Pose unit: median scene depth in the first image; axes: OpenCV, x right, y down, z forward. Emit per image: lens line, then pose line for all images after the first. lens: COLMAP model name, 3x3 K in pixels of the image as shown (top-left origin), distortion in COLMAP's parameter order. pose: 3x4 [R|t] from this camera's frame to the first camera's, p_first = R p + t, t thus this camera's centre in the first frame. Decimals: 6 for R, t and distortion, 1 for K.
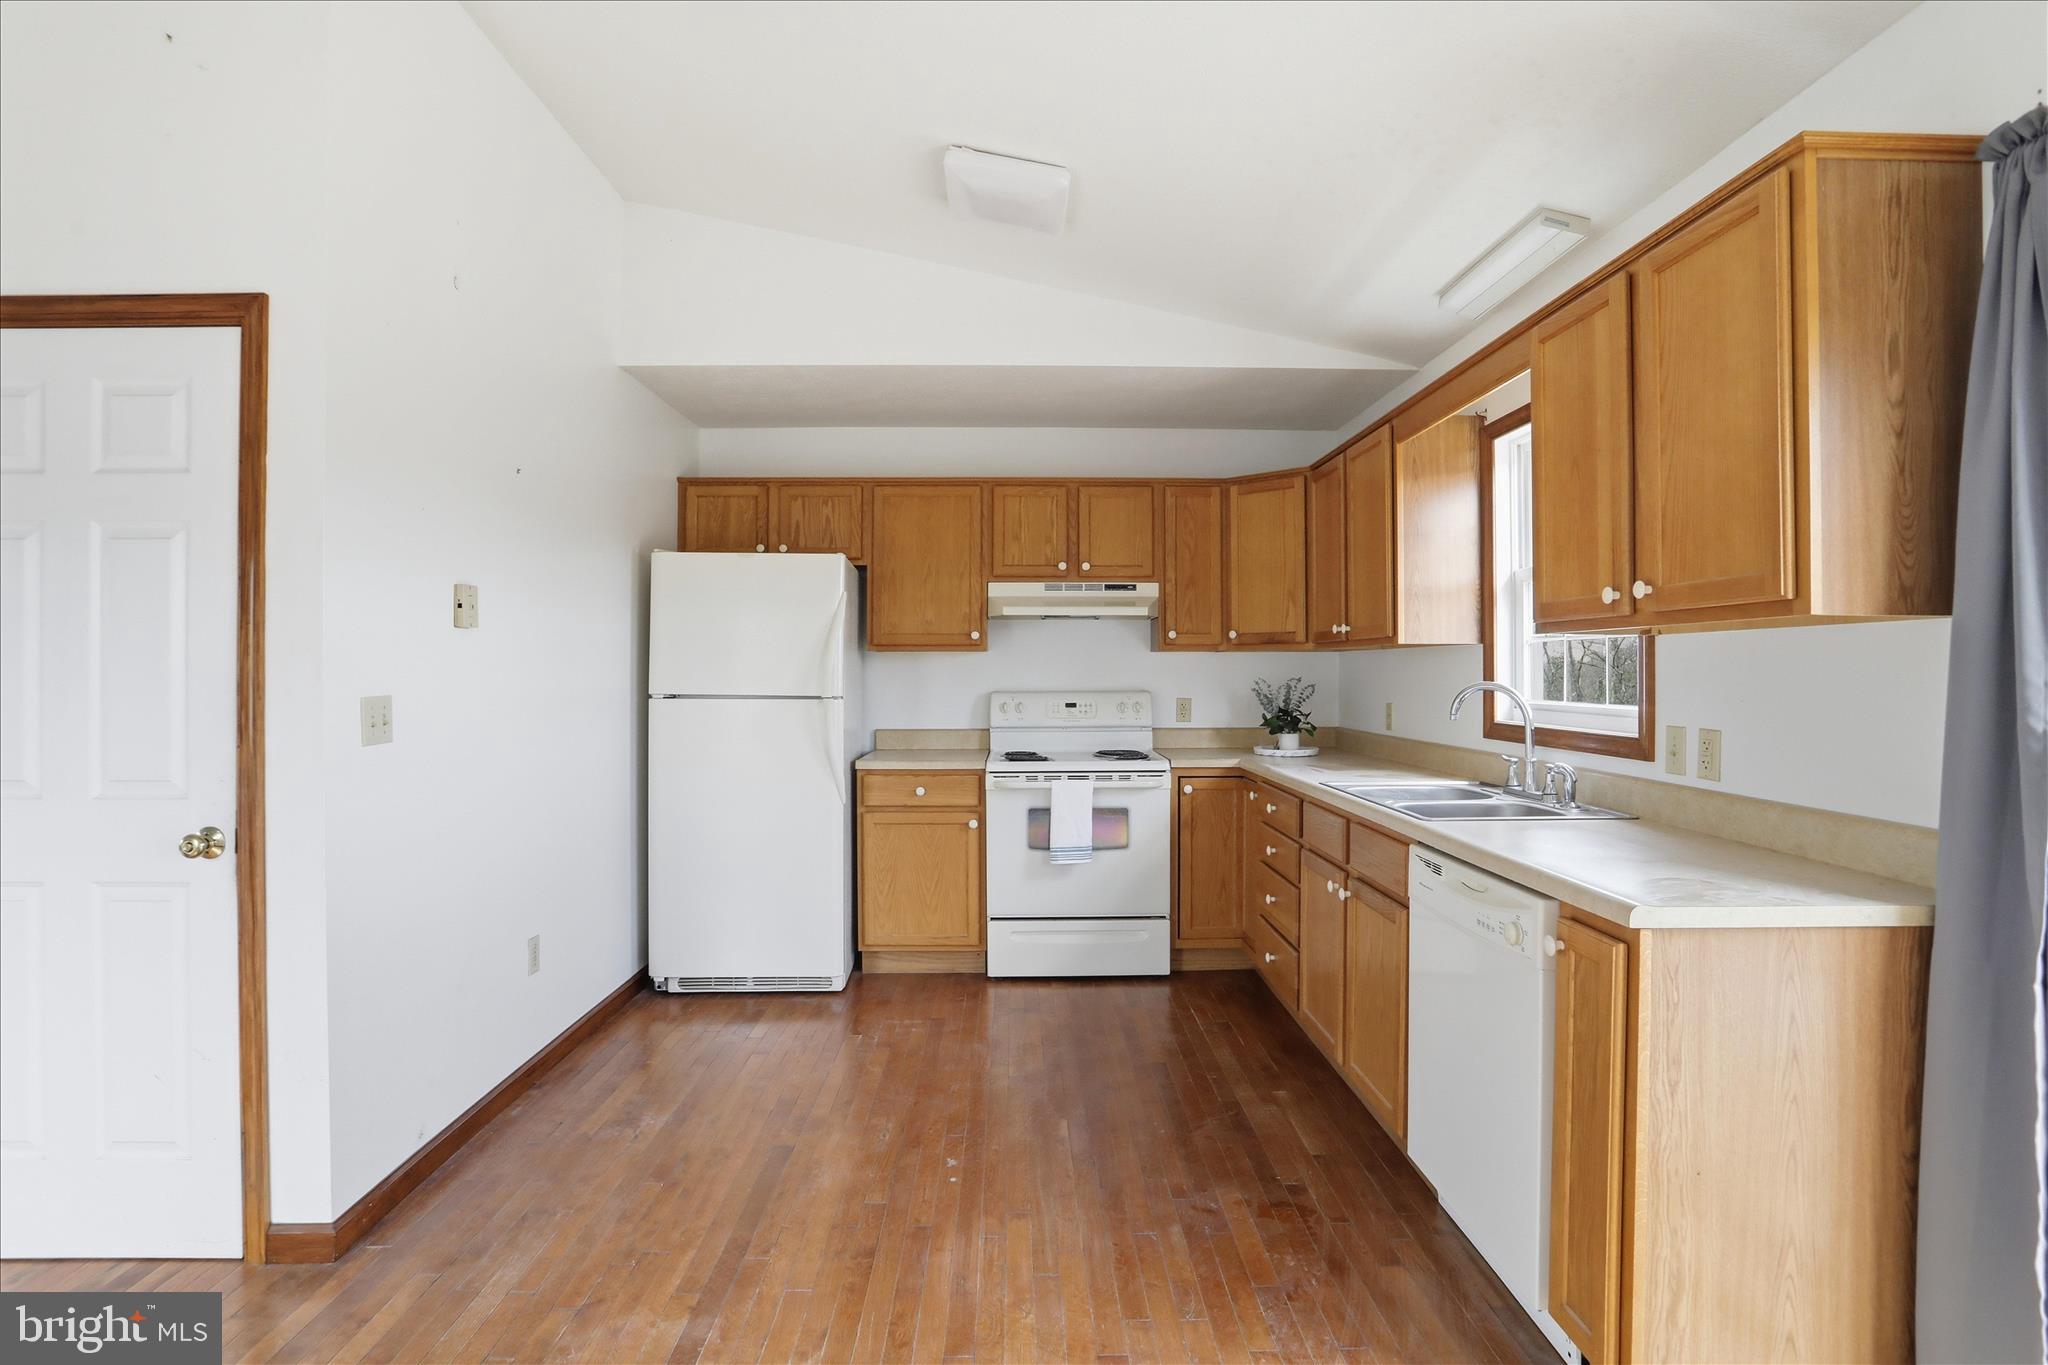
lens RADIAL K [[1007.5, 0, 1030.4], [0, 1007.5, 671.8], [0, 0, 1]] dist [-0.078260, 0.039774]
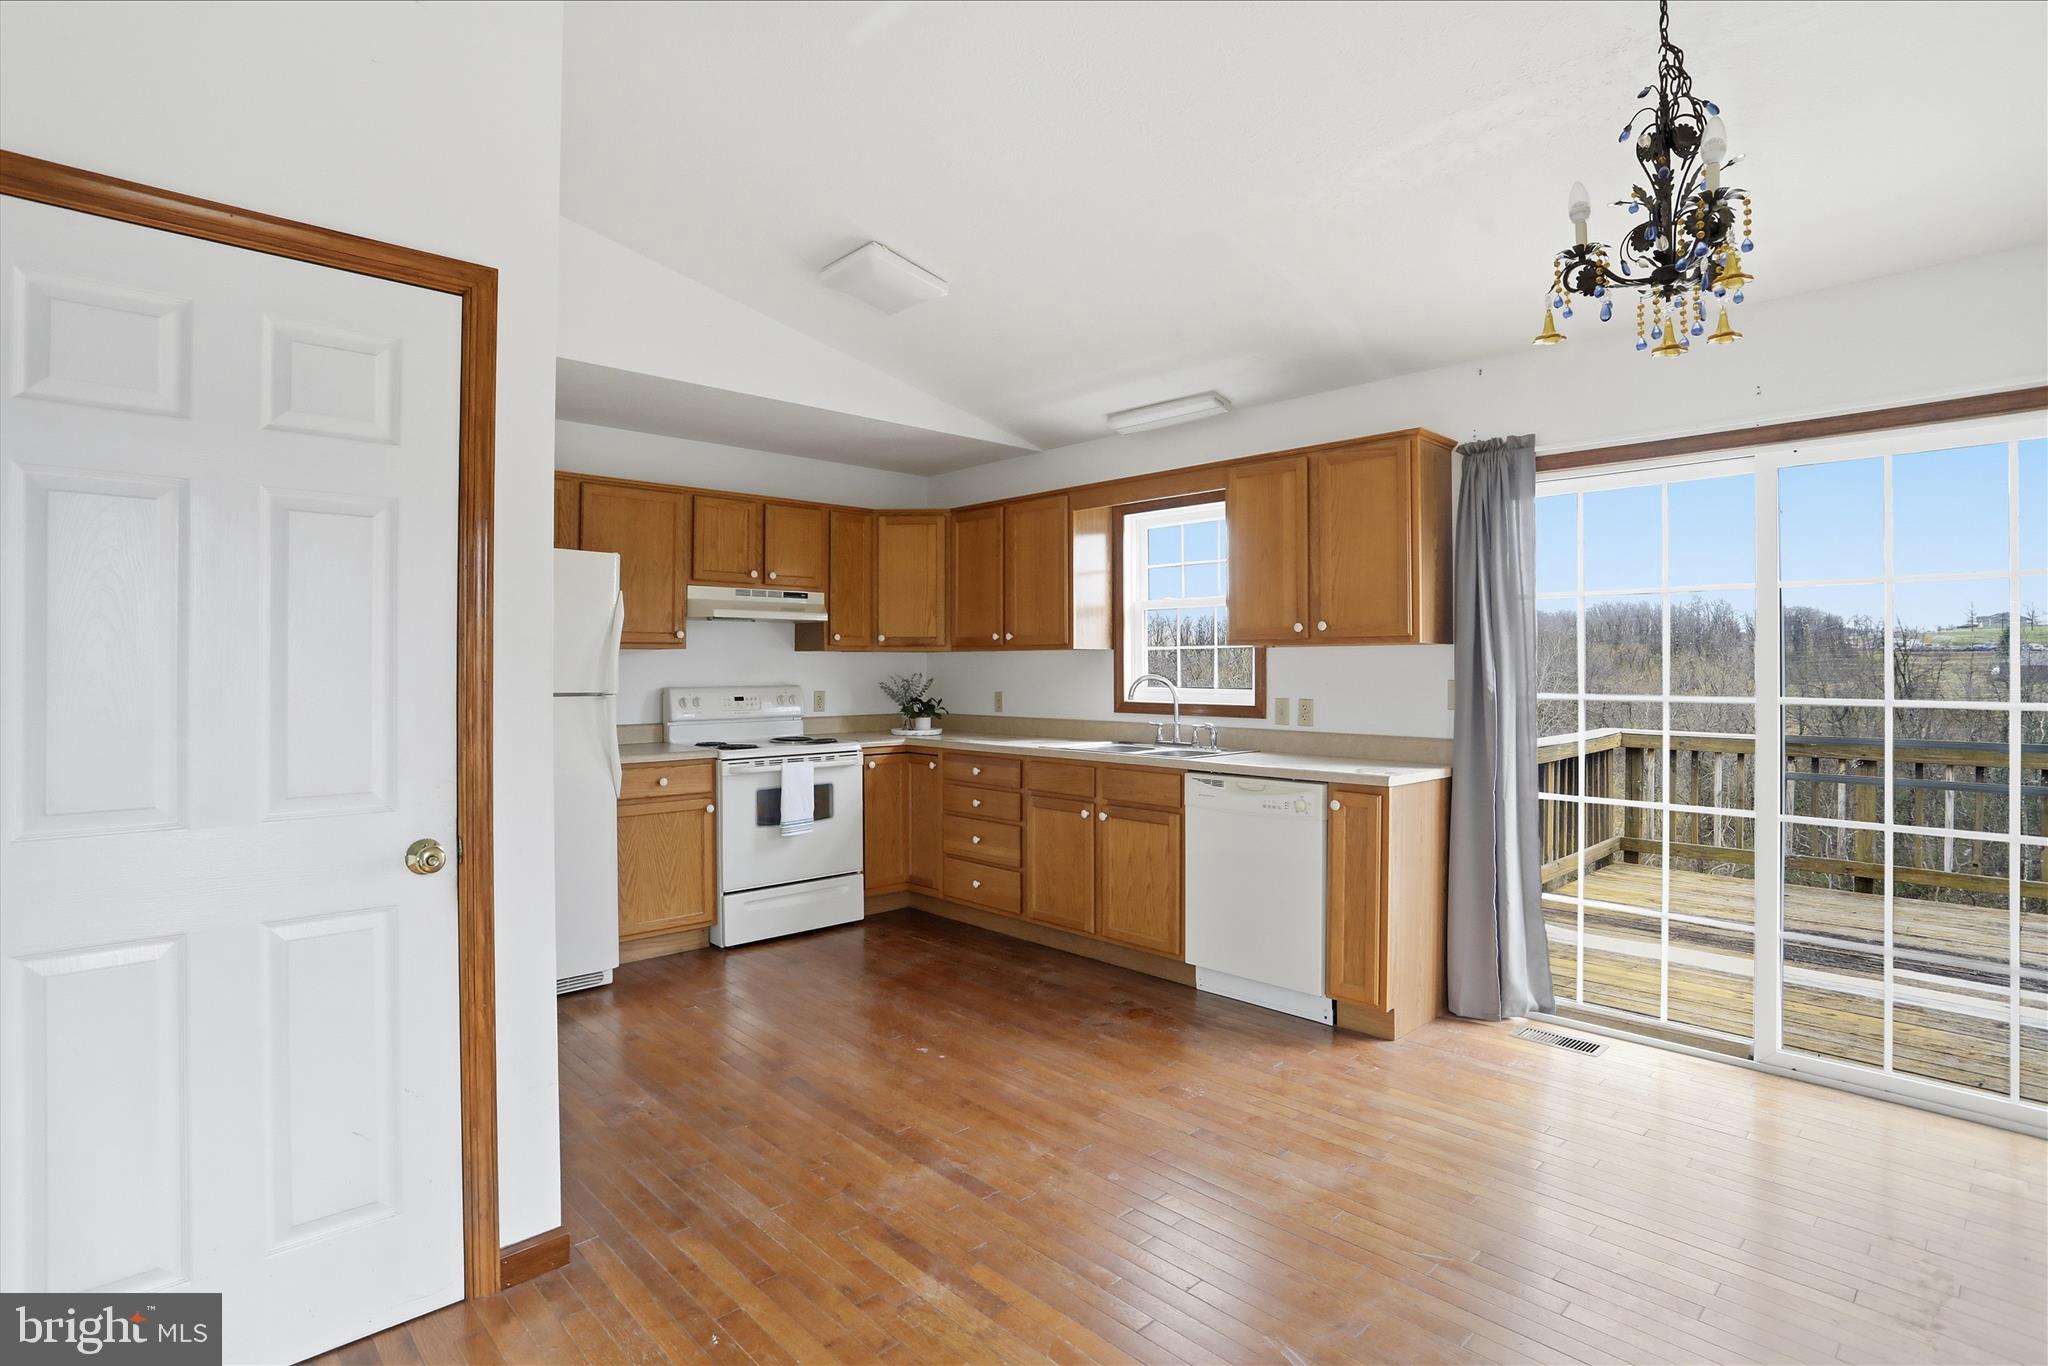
lens RADIAL K [[1007.5, 0, 1030.4], [0, 1007.5, 672.3], [0, 0, 1]] dist [-0.078260, 0.039774]
pose [[0.736757, -0.002935, 0.676151, -0.539529], [0.000844, 0.999994, 0.003421, 0.000481], [-0.676157, -0.001949, 0.736755, -0.029923]]
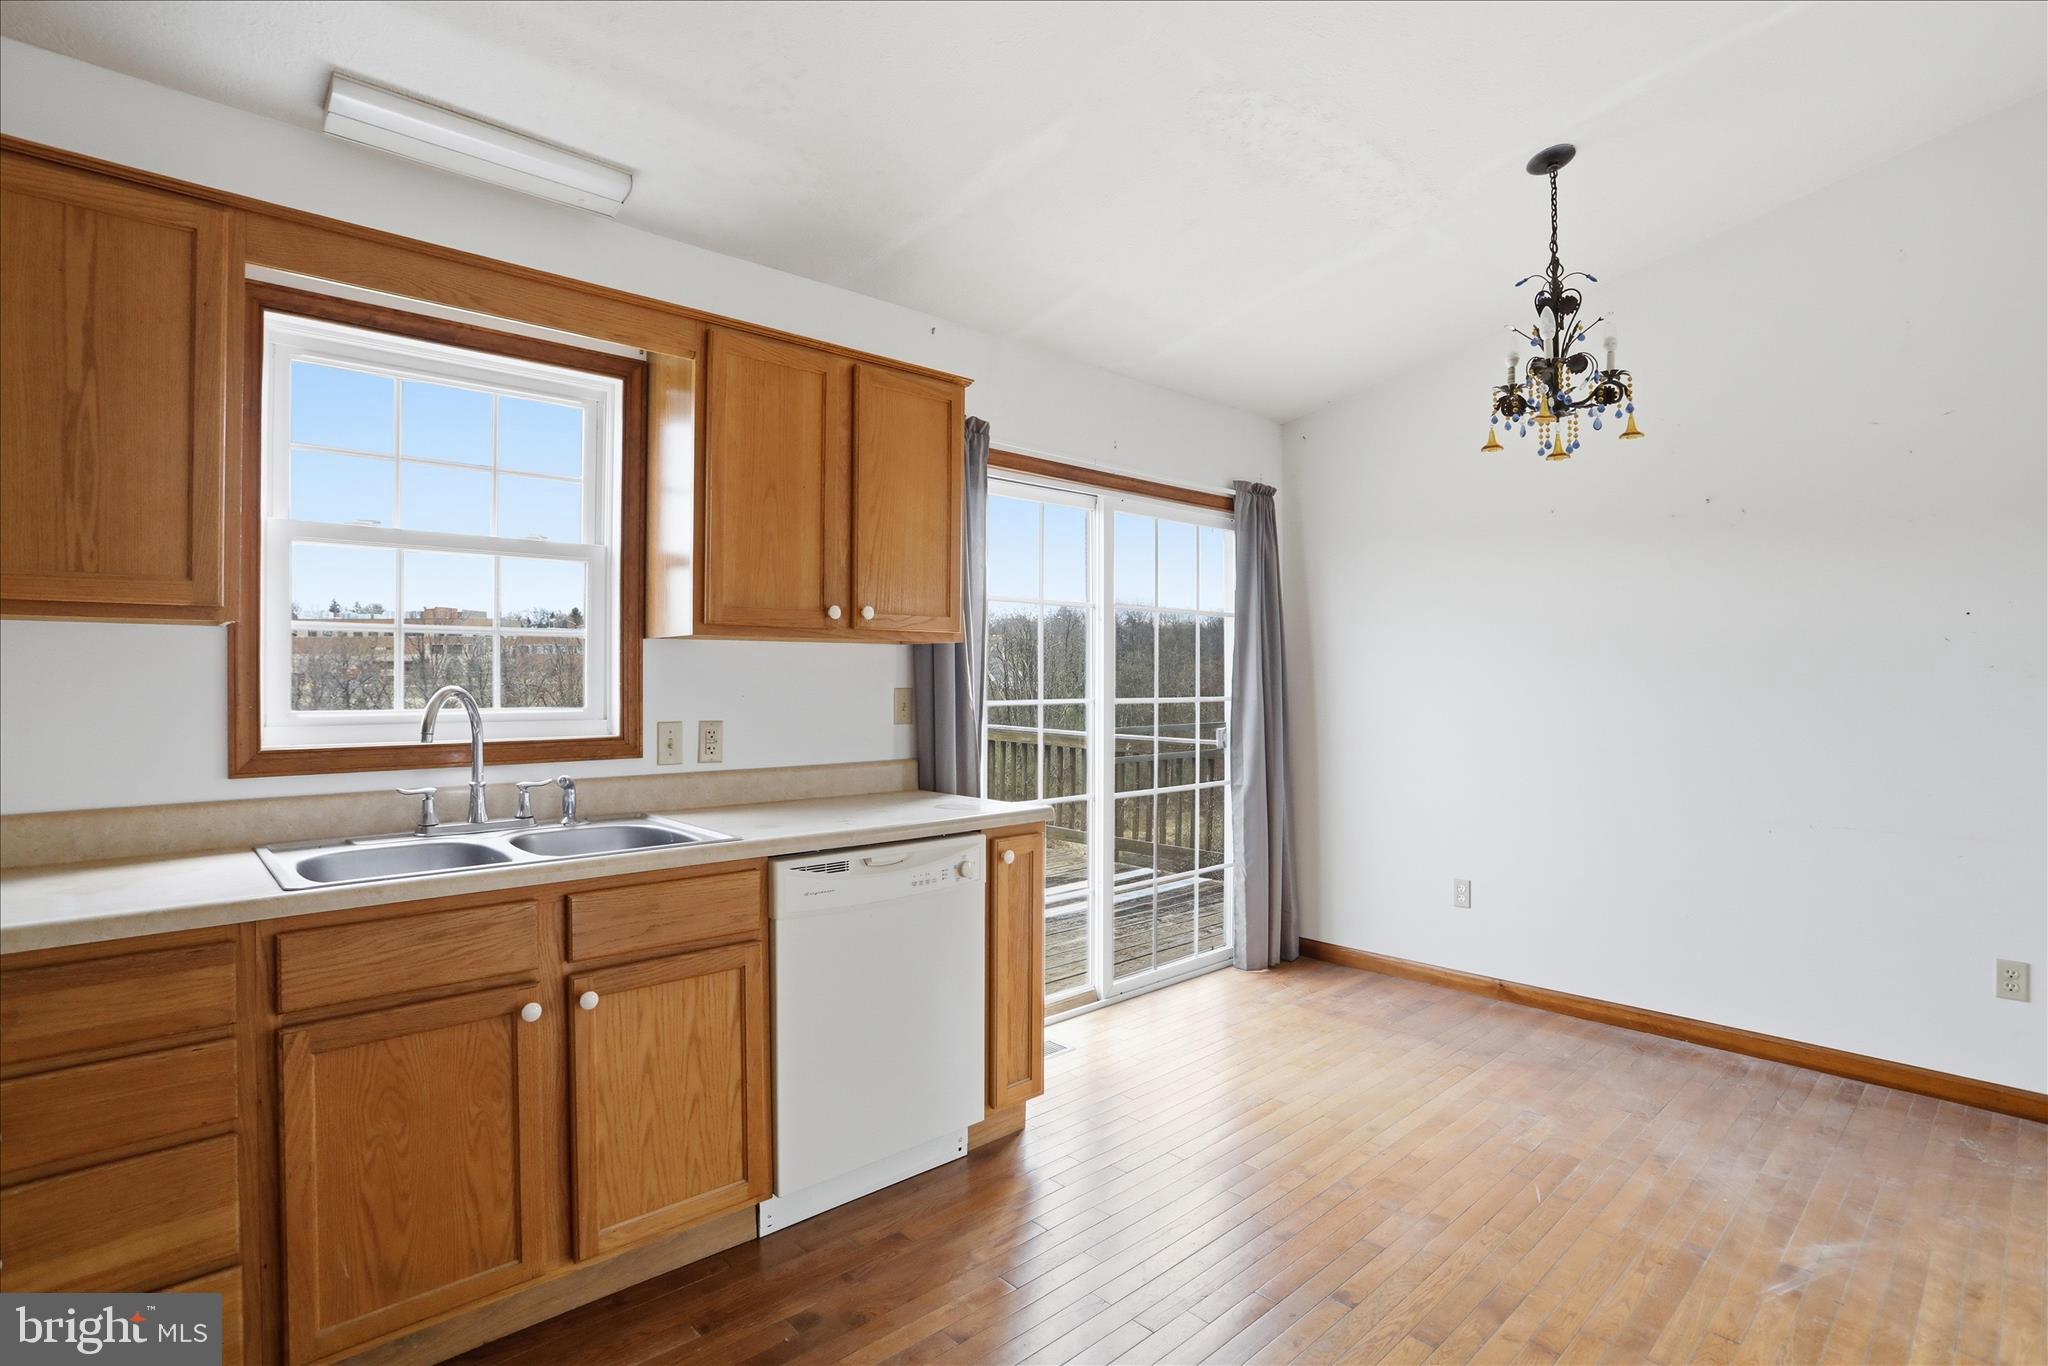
lens RADIAL K [[1007.5, 0, 1030.4], [0, 1007.5, 672.3], [0, 0, 1]] dist [-0.078260, 0.039774]
pose [[-0.660500, -0.003151, 0.750820, -0.265577], [-0.003333, 0.999994, 0.001264, -0.001667], [-0.750819, -0.001668, -0.660506, 0.826977]]
